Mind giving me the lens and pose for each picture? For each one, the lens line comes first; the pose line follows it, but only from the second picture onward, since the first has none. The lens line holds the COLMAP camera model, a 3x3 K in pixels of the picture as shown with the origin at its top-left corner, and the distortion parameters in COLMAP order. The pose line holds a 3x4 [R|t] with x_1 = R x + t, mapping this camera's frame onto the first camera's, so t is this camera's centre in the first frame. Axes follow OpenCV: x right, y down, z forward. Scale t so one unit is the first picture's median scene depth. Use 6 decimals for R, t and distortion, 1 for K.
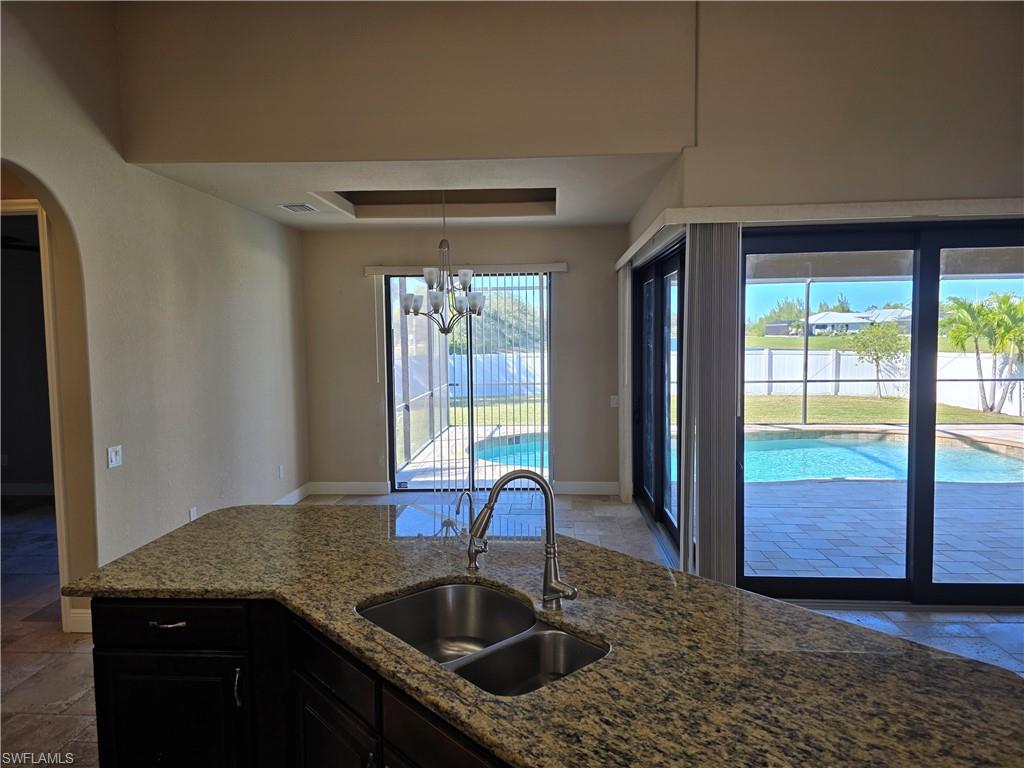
lens RADIAL K [[696.7, 0, 515.2], [0, 696.7, 384.8], [0, 0, 1]] dist [0.086083, -0.082526]
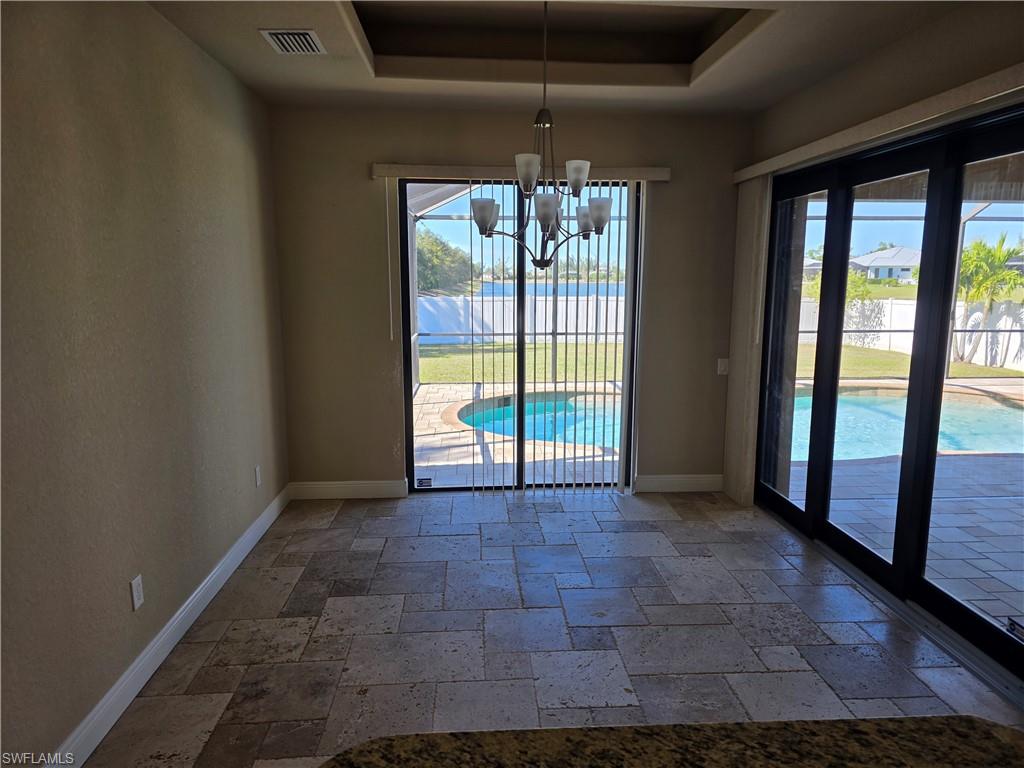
lens RADIAL K [[687.6, 0, 521.4], [0, 687.6, 391.2], [0, 0, 1]] dist [0.079877, -0.083566]
pose [[0.990421, -0.007235, 0.137891, -0.180411], [-0.005388, 0.995841, 0.090948, -0.016559], [-0.137976, -0.090820, 0.986263, 0.338284]]
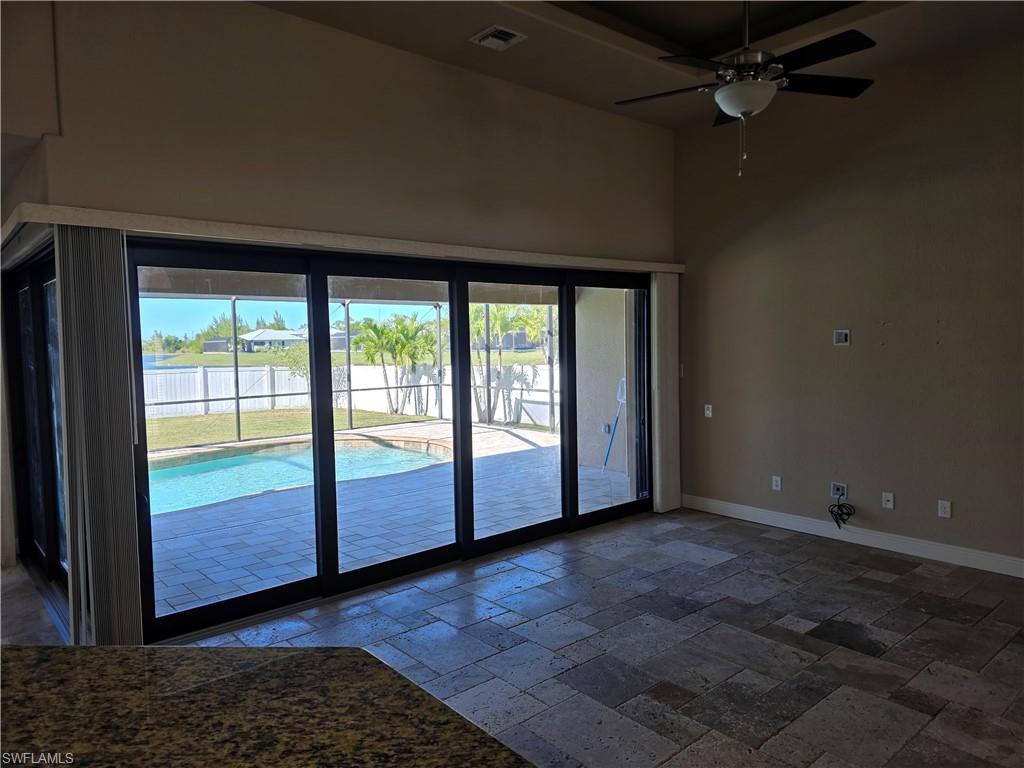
lens RADIAL K [[689.6, 0, 535.5], [0, 689.6, 381.1], [0, 0, 1]] dist [0.096698, -0.088424]
pose [[0.707052, -0.044181, 0.705780, 0.024371], [0.064238, 0.997933, -0.001885, -0.000562], [-0.704237, 0.046671, 0.708429, -0.002828]]
